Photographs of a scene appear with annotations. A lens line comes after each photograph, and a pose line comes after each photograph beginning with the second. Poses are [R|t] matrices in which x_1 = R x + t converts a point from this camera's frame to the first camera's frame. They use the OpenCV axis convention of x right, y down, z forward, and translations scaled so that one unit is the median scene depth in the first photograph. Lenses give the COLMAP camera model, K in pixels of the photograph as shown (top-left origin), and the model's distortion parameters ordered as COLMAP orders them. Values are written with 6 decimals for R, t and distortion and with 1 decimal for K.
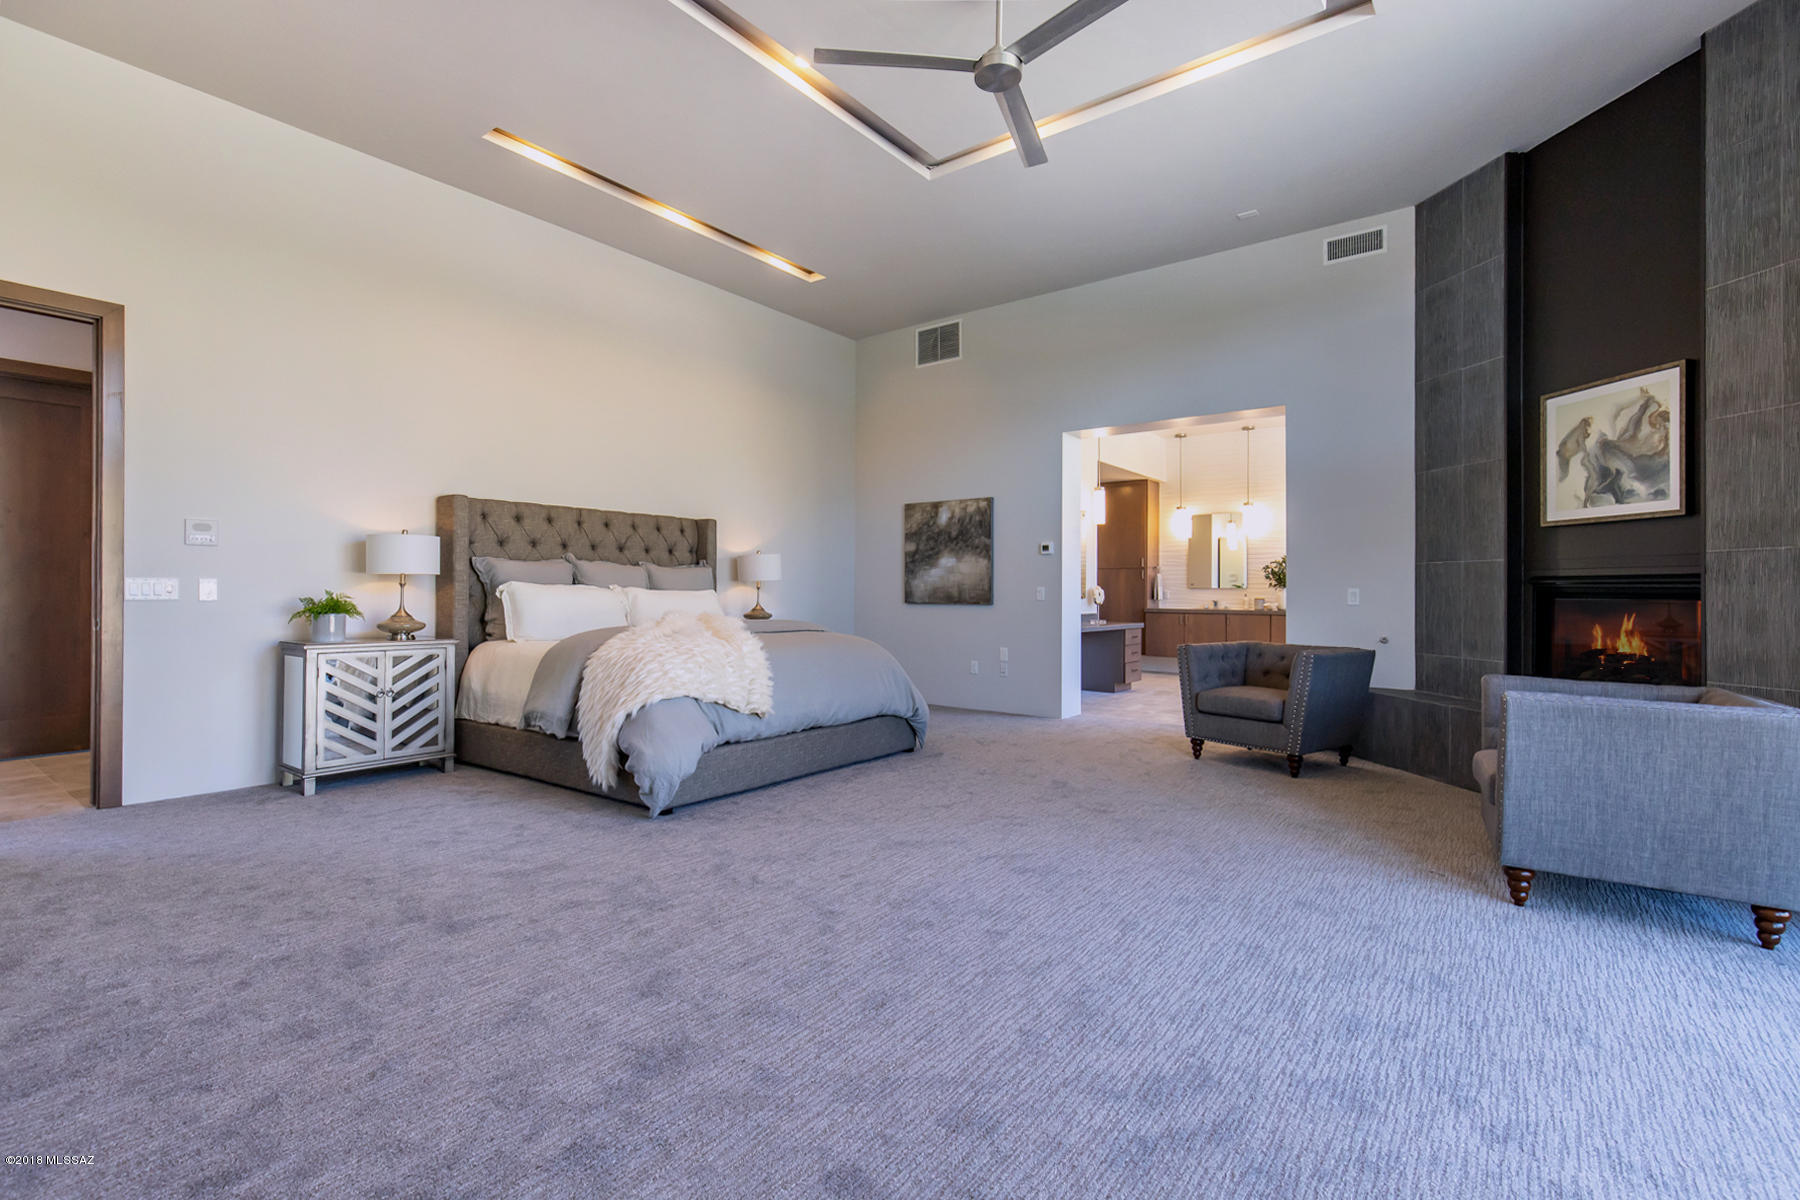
lens RADIAL K [[831.9, 0, 878.8], [0, 831.9, 595.1], [0, 0, 1]] dist [0.001703, 0.000296]
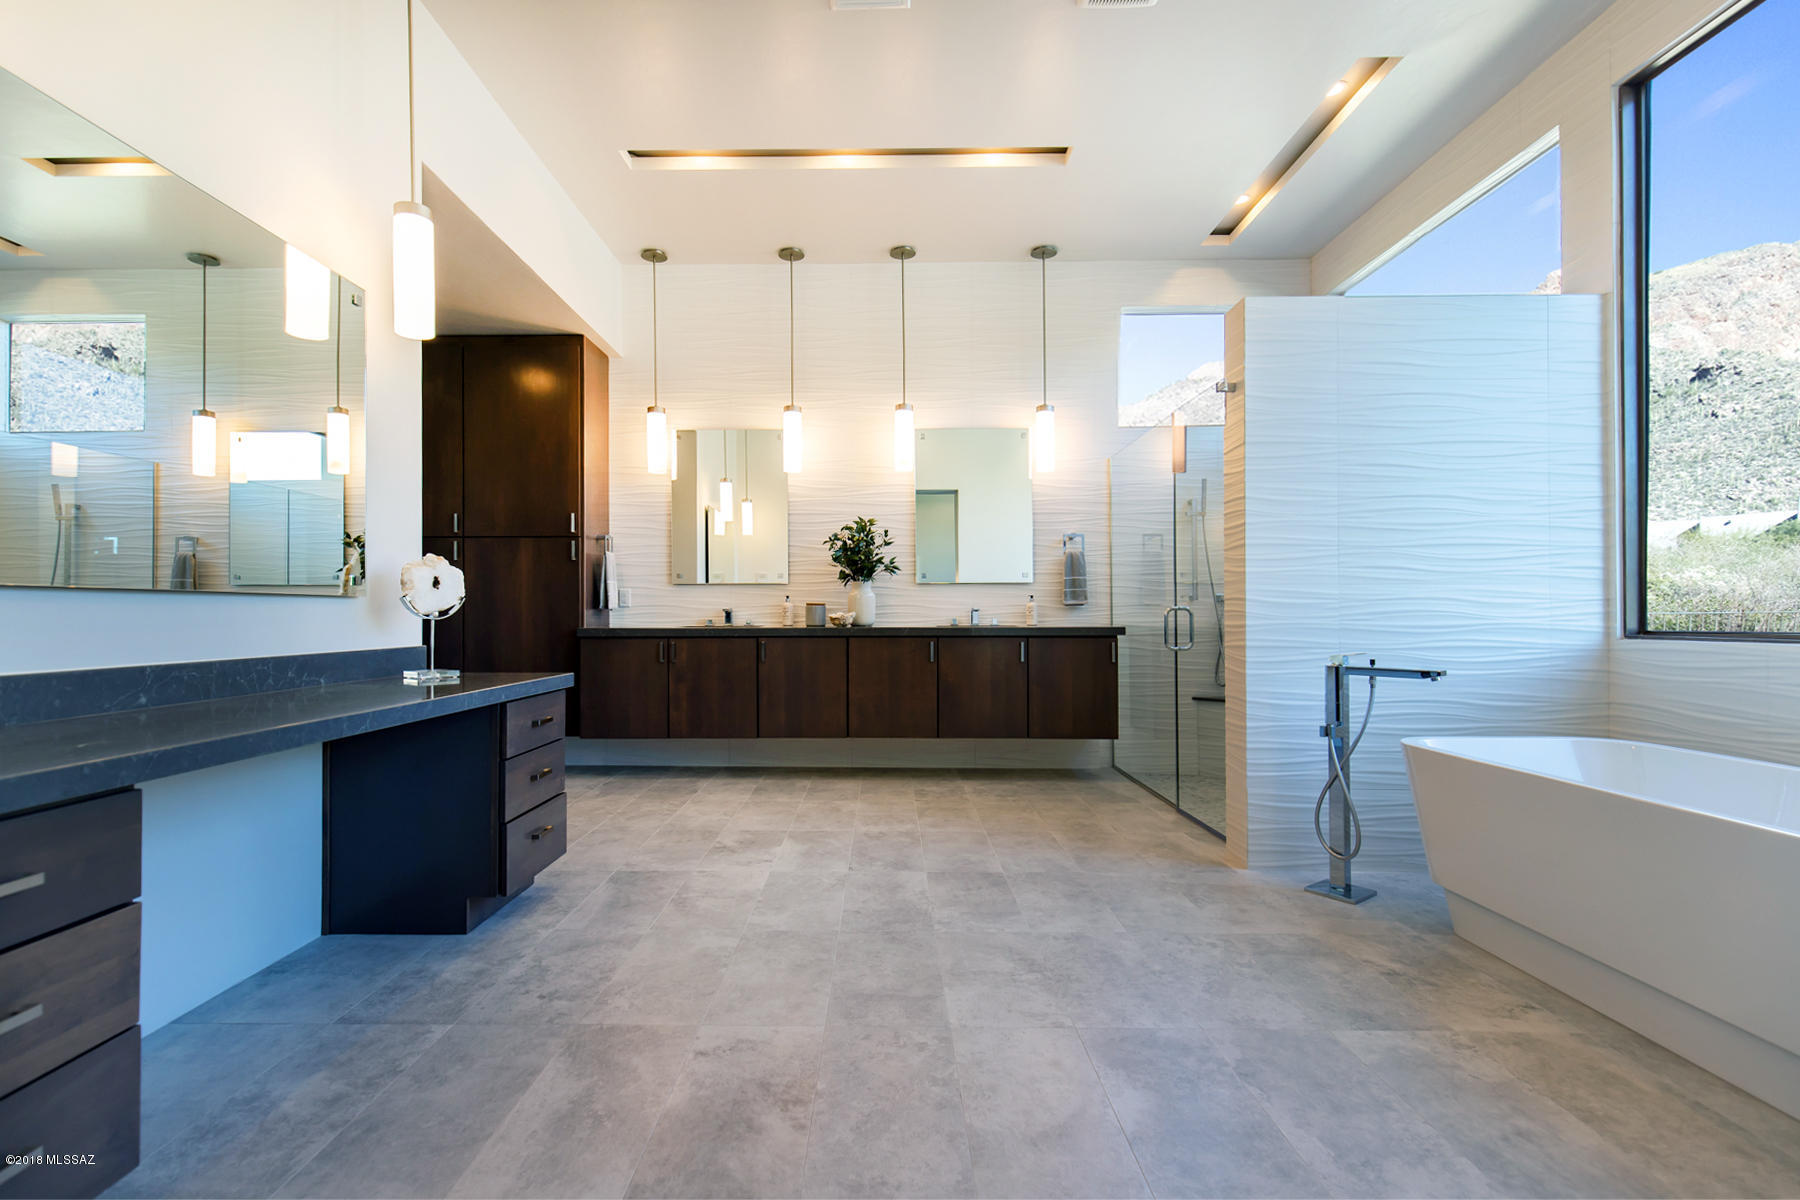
lens RADIAL K [[831.9, 0, 878.8], [0, 831.9, 595.1], [0, 0, 1]] dist [0.001703, 0.000296]
pose [[0.793922, 0.005050, 0.607999, 0.272242], [0.010886, 0.999687, -0.022518, 0.015406], [-0.607923, 0.024496, 0.793618, 0.845002]]
